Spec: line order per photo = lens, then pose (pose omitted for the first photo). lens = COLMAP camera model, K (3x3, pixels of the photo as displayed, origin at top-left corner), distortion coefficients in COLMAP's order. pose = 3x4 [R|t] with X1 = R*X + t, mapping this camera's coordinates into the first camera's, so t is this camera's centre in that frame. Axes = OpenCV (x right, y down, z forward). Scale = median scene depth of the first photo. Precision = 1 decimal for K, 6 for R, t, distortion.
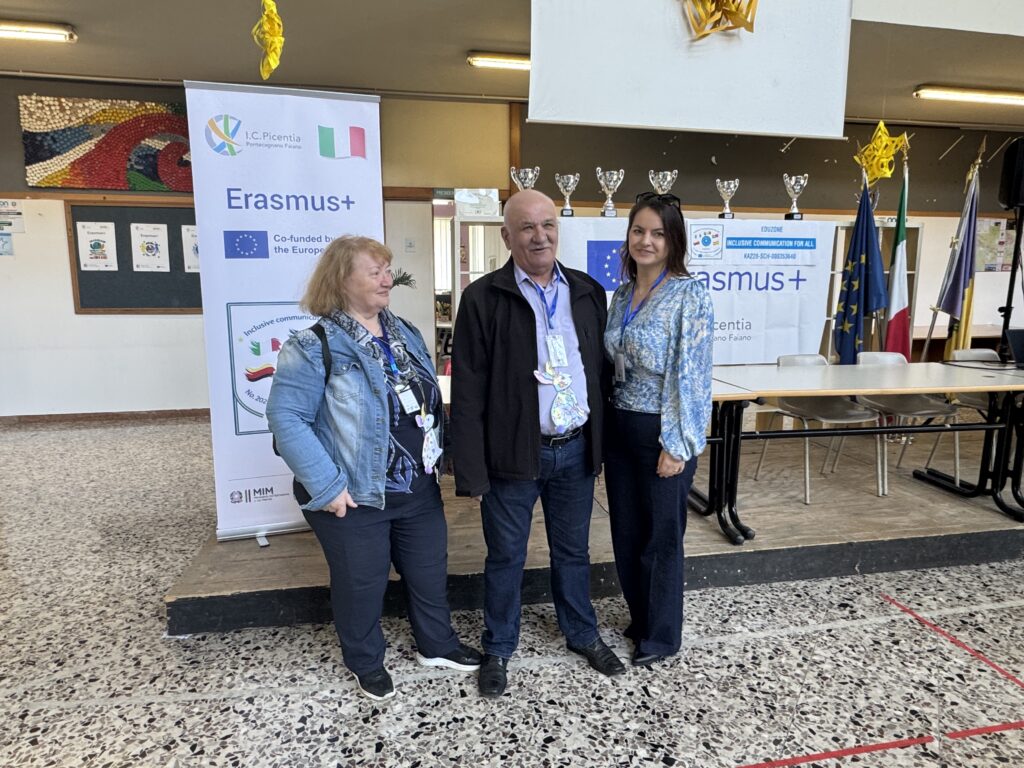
lens RADIAL K [[649.0, 0, 510.8], [0, 649.0, 388.0], [0, 0, 1]] dist [0.009816, 0.001785]
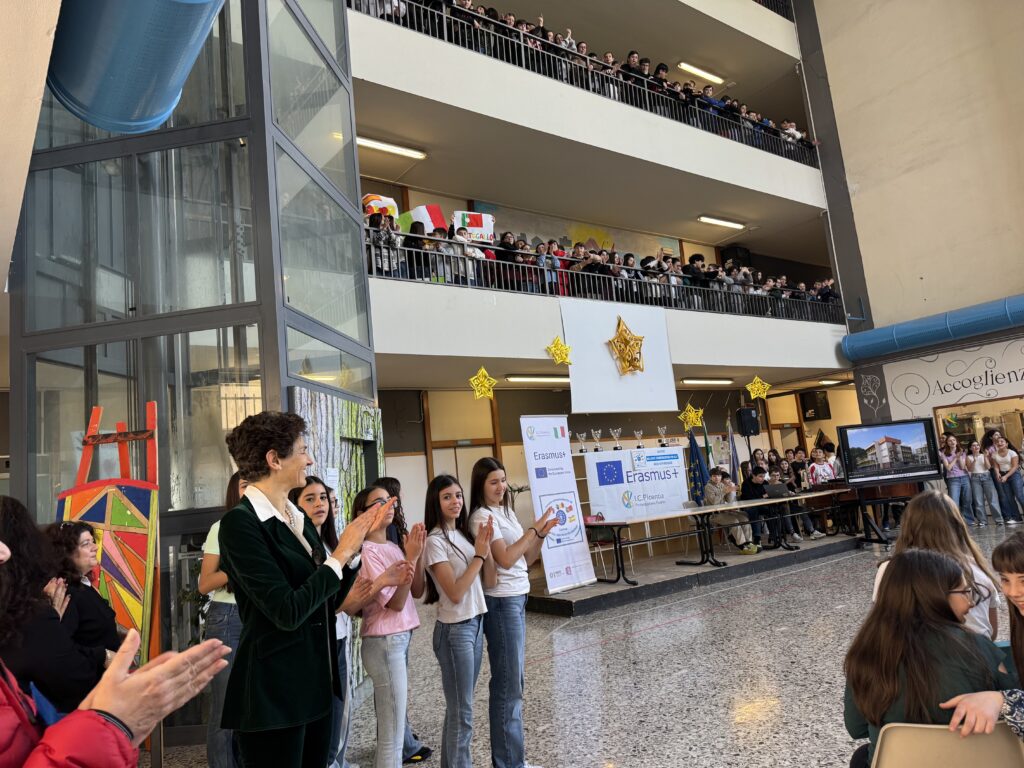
lens RADIAL K [[727.6, 0, 511.0], [0, 727.6, 382.1], [0, 0, 1]] dist [0.005143, 0.000231]
pose [[0.910319, -0.031534, 0.412705, -1.064178], [0.166143, 0.941079, -0.294562, 0.173382], [-0.379100, 0.336714, 0.861921, -0.997461]]
